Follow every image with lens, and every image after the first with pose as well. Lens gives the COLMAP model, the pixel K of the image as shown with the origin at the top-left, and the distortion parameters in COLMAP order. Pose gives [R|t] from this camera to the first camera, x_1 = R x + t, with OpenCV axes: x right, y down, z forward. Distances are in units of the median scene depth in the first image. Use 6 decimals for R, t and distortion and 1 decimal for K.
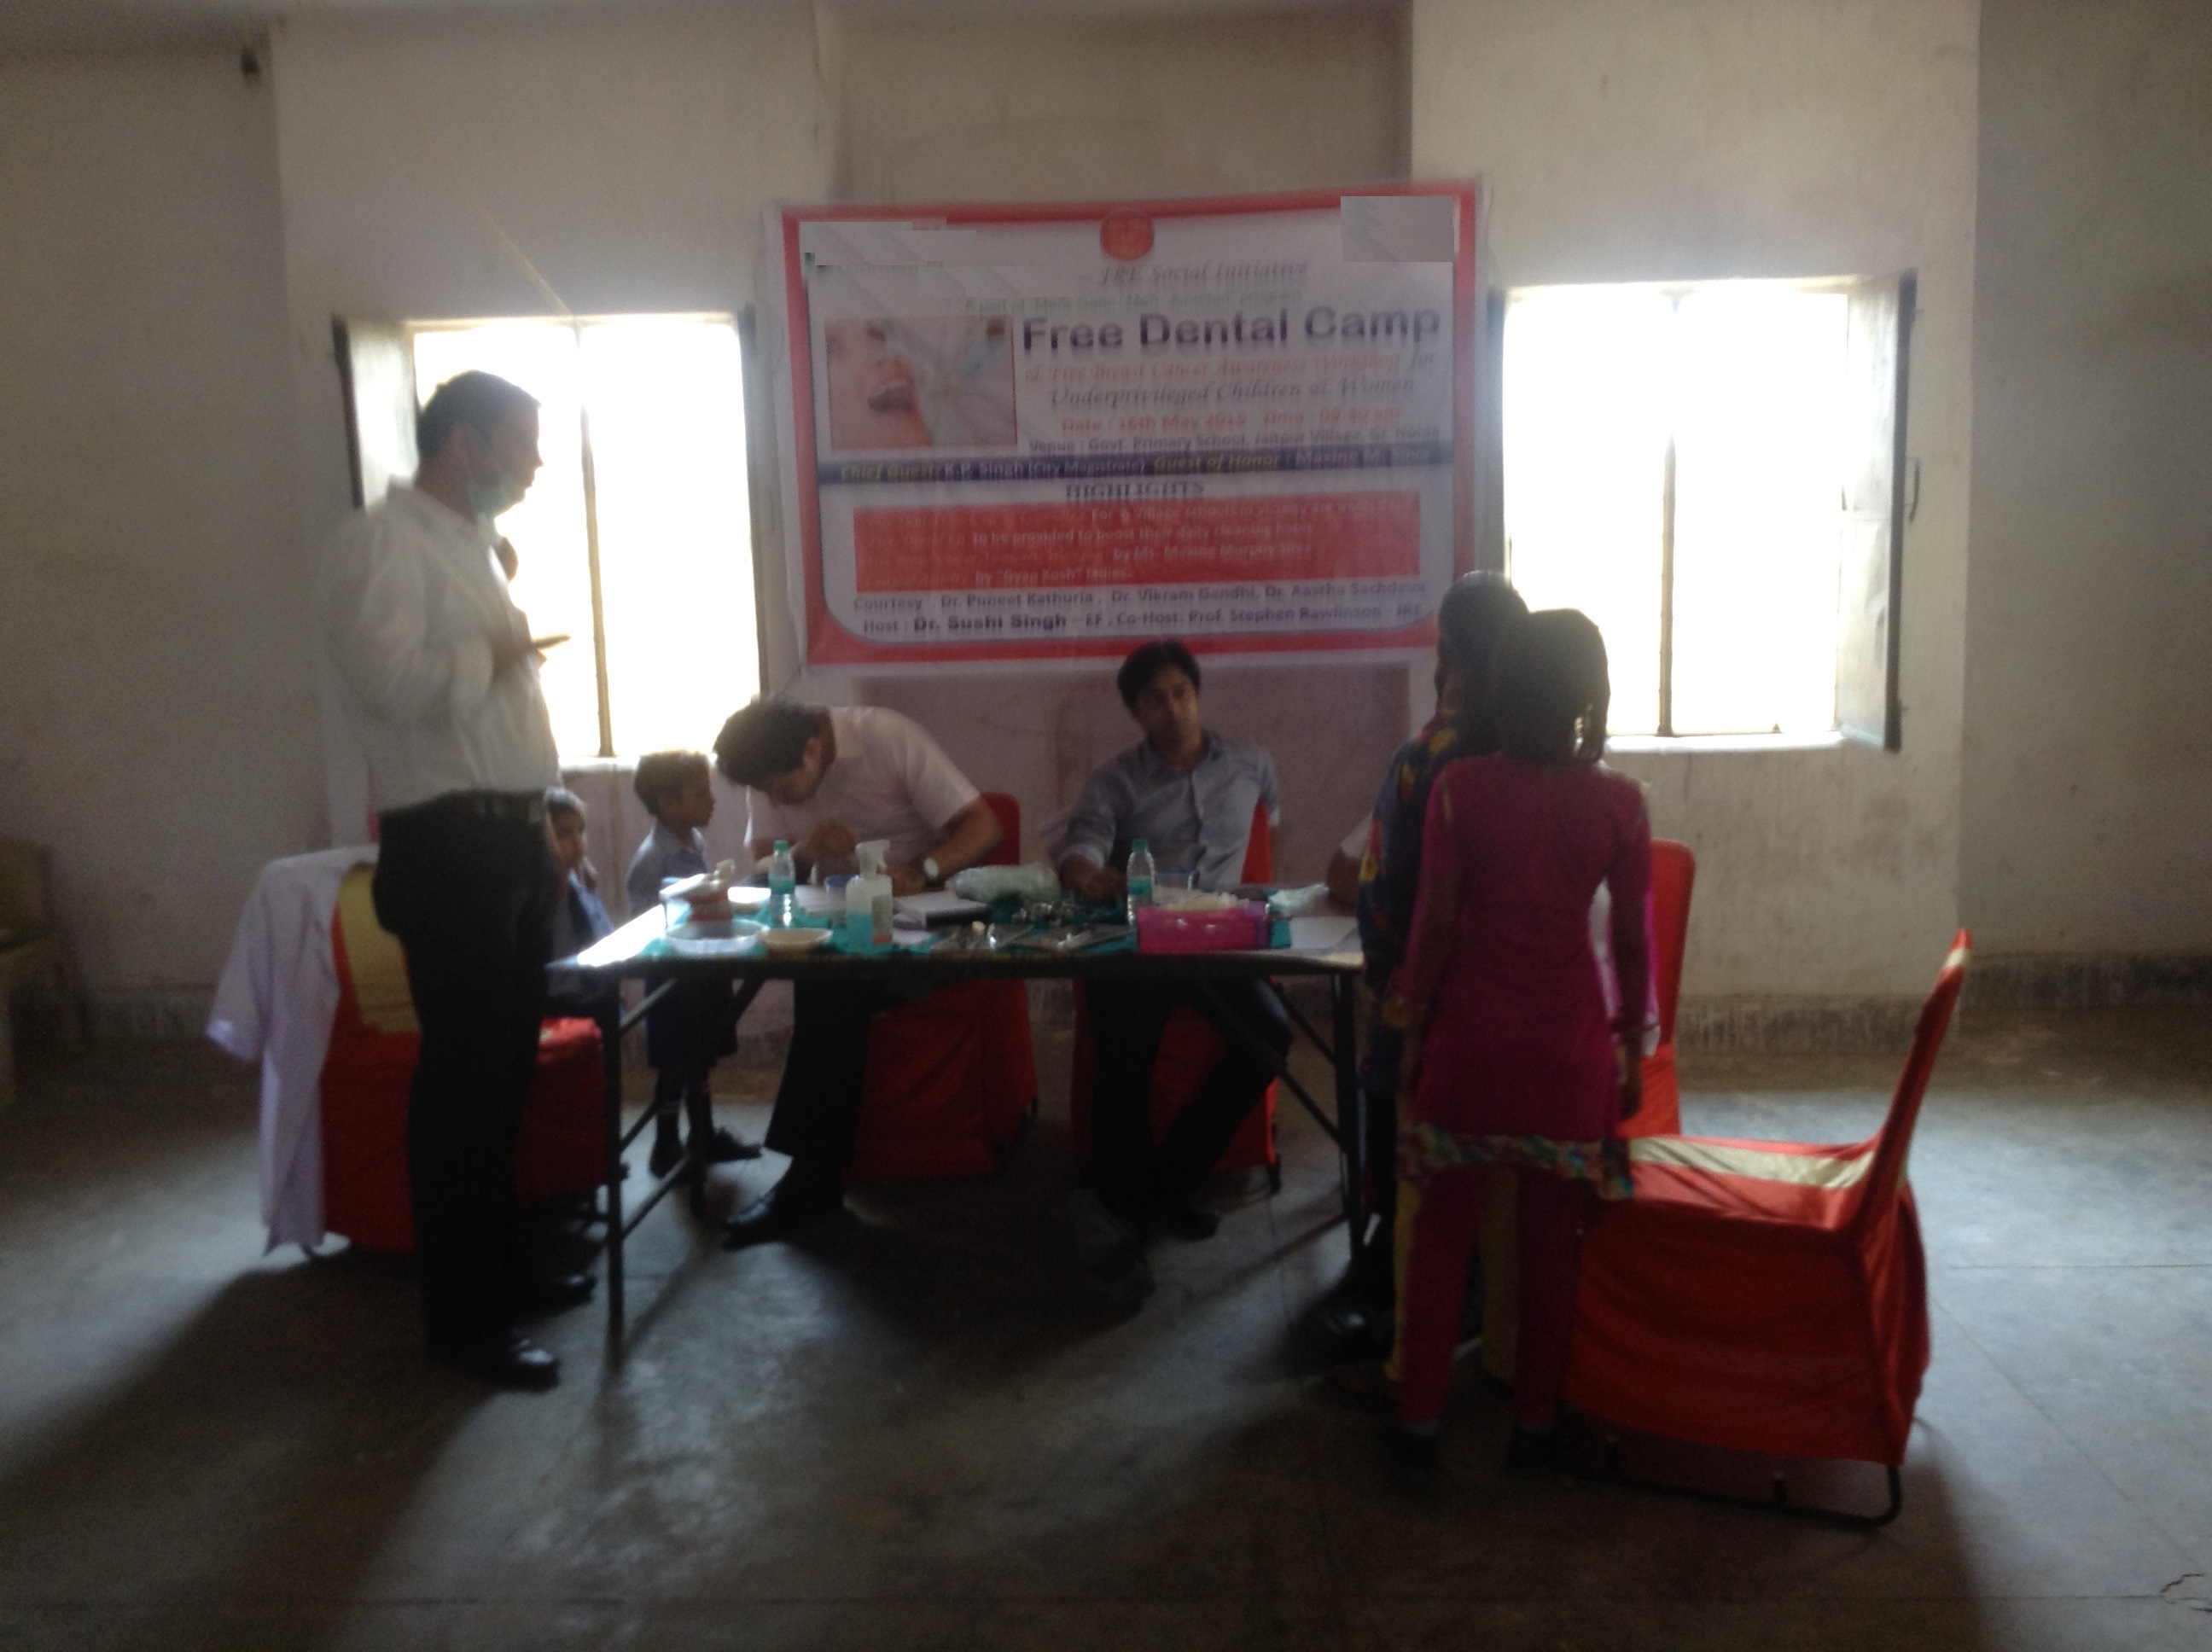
lens RADIAL K [[2163.0, 0, 1158.5], [0, 2163.0, 817.0], [0, 0, 1]] dist [0.019819, 0.008937]
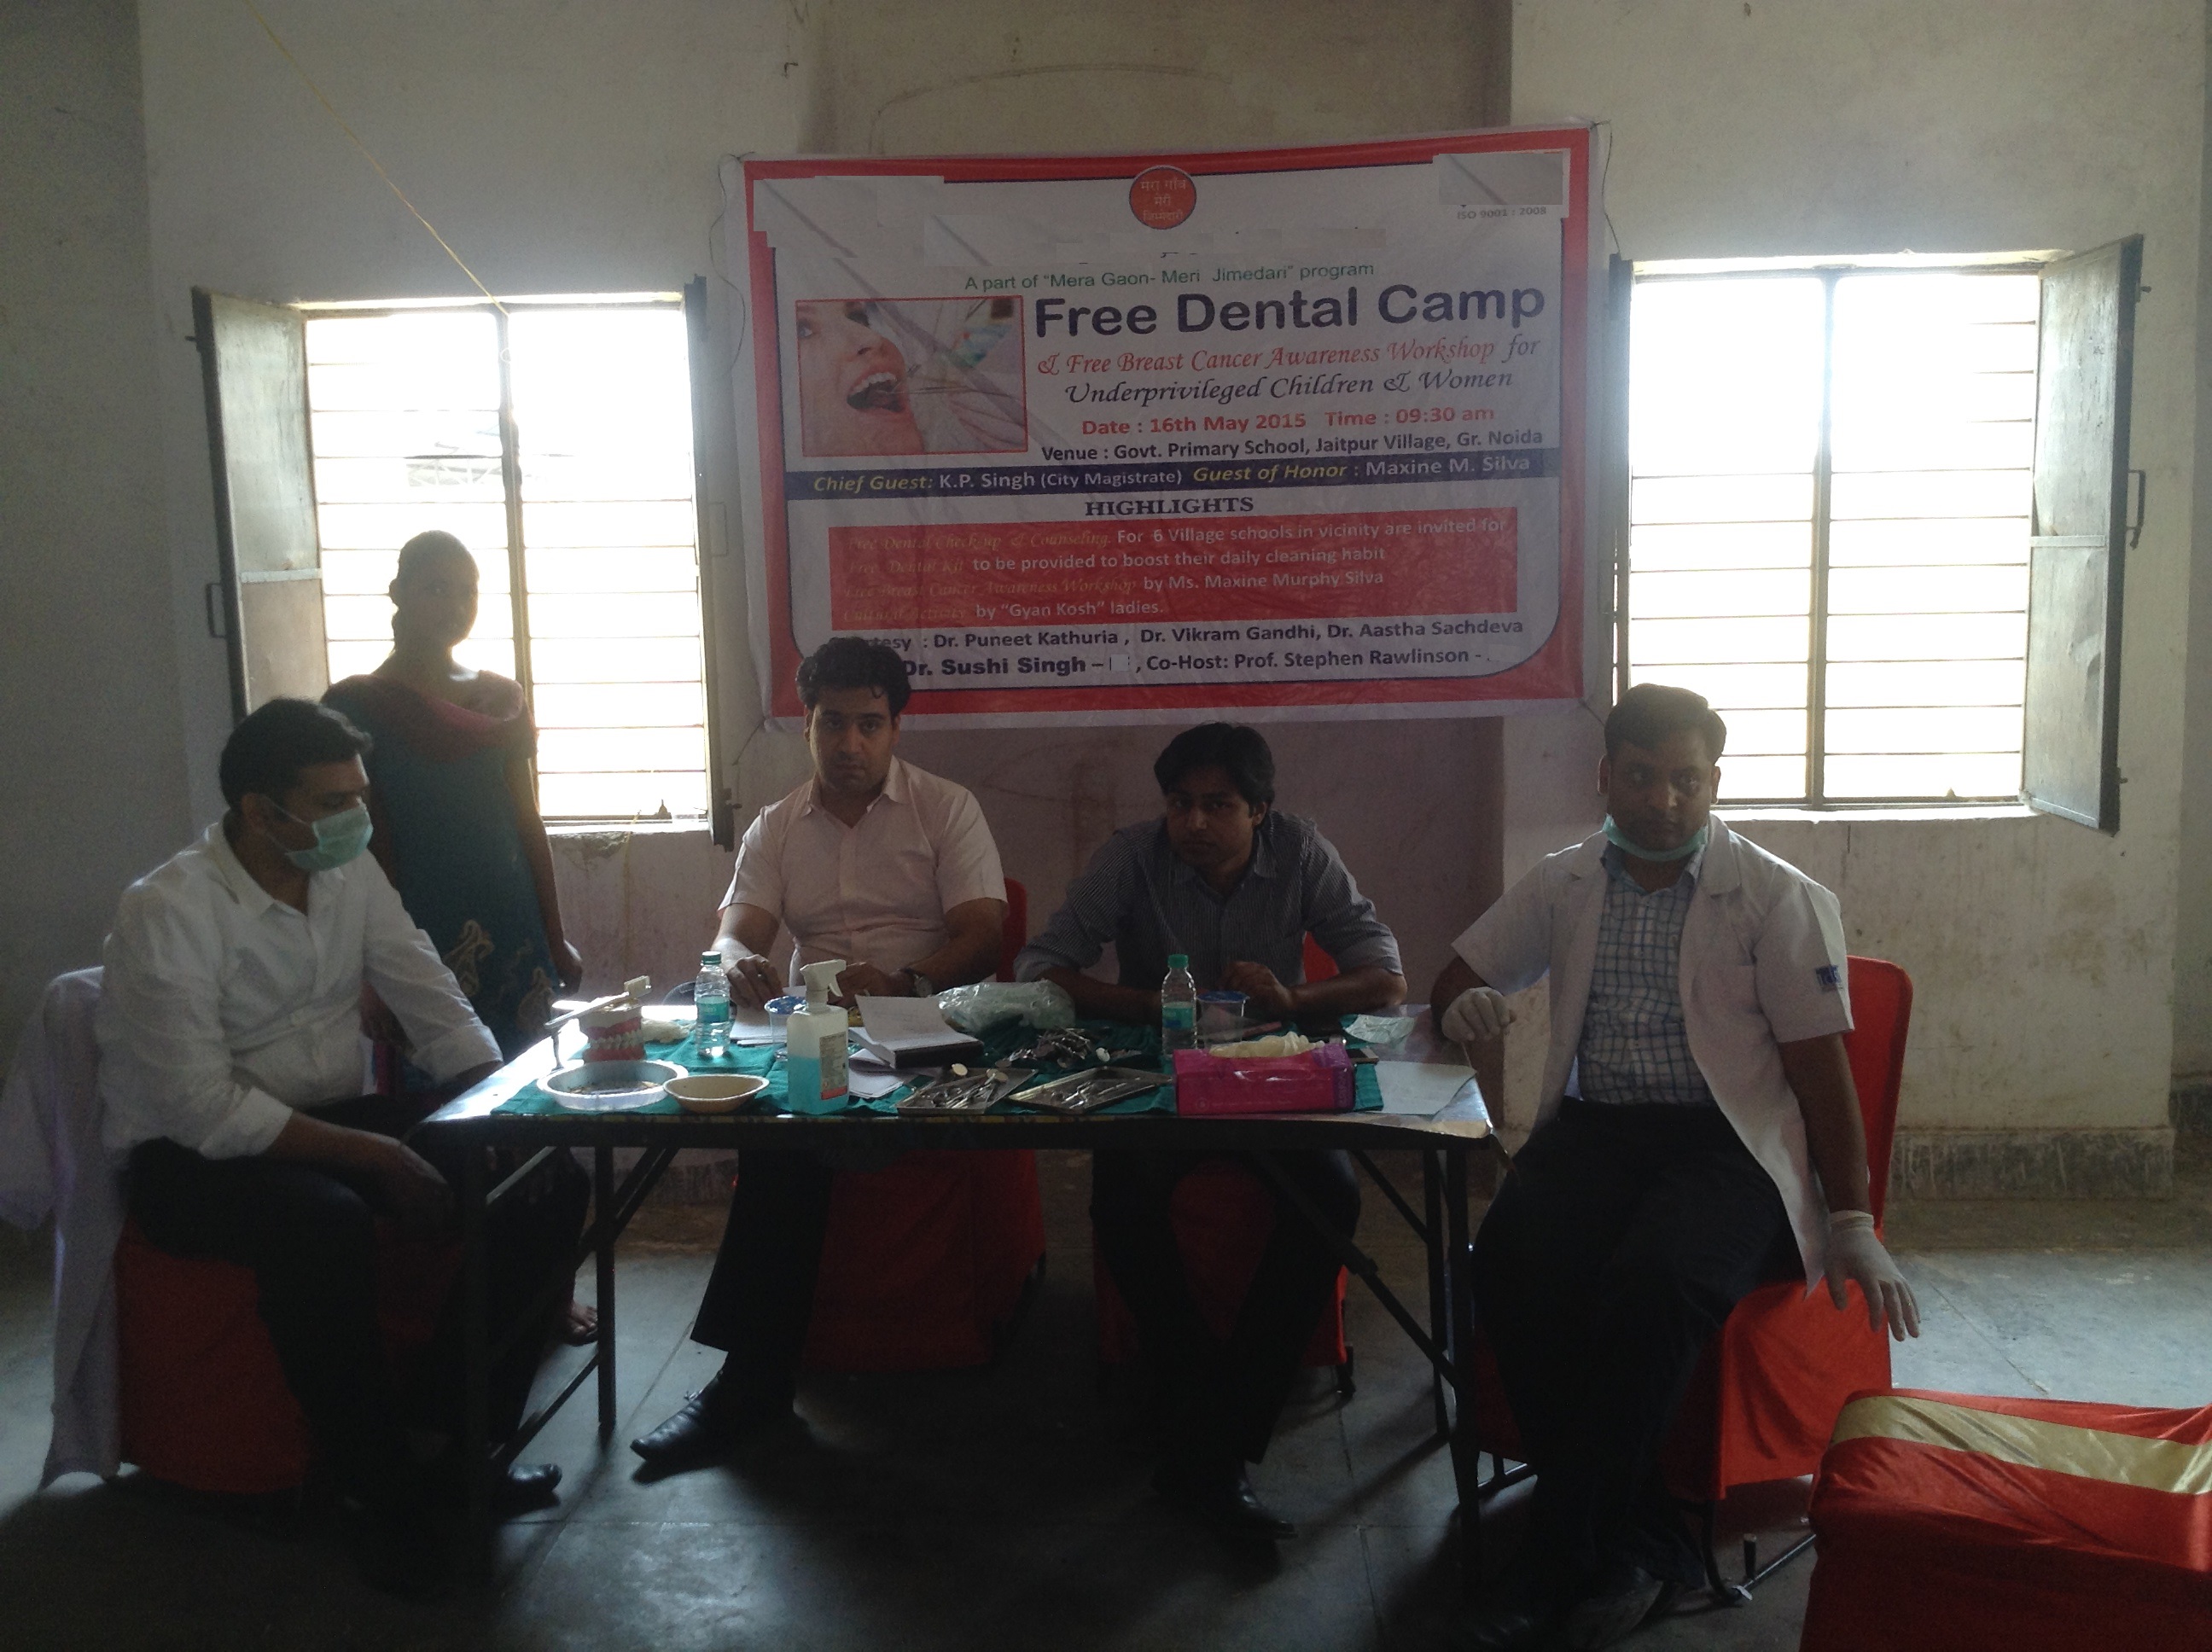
lens RADIAL K [[2063.6, 0, 1106.0], [0, 2063.6, 826.0], [0, 0, 1]] dist [-0.007267, -0.013446]
pose [[0.999380, 0.006860, -0.034548, -0.007380], [-0.007188, 0.999930, -0.009383, -0.022408], [0.034481, 0.009626, 0.999359, 0.220874]]
